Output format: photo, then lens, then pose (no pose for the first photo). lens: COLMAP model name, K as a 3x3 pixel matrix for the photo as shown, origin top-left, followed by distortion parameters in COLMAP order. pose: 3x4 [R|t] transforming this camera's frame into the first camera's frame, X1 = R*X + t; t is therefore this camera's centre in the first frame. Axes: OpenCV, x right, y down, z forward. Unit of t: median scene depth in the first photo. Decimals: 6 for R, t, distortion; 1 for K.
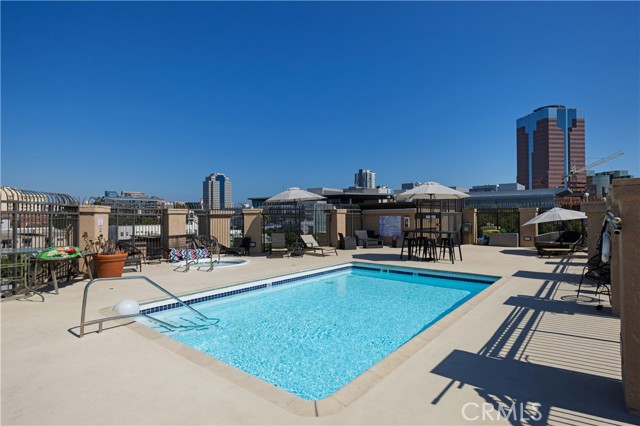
lens RADIAL K [[344.2, 0, 319.7], [0, 344.2, 212.6], [0, 0, 1]] dist [0.008137, -0.000140]
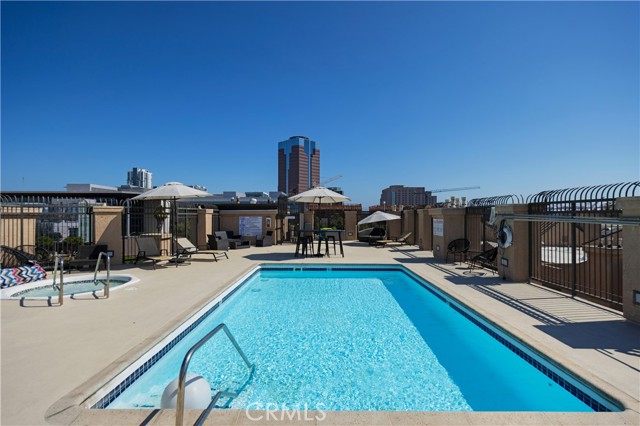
lens RADIAL K [[303.0, 0, 322.7], [0, 303.0, 213.5], [0, 0, 1]] dist [-0.000175, 0.000024]
pose [[0.766676, 0.010653, 0.641946, -0.213522], [-0.010195, 0.999938, -0.004419, 0.002299], [-0.641954, -0.003157, 0.766737, 0.158588]]
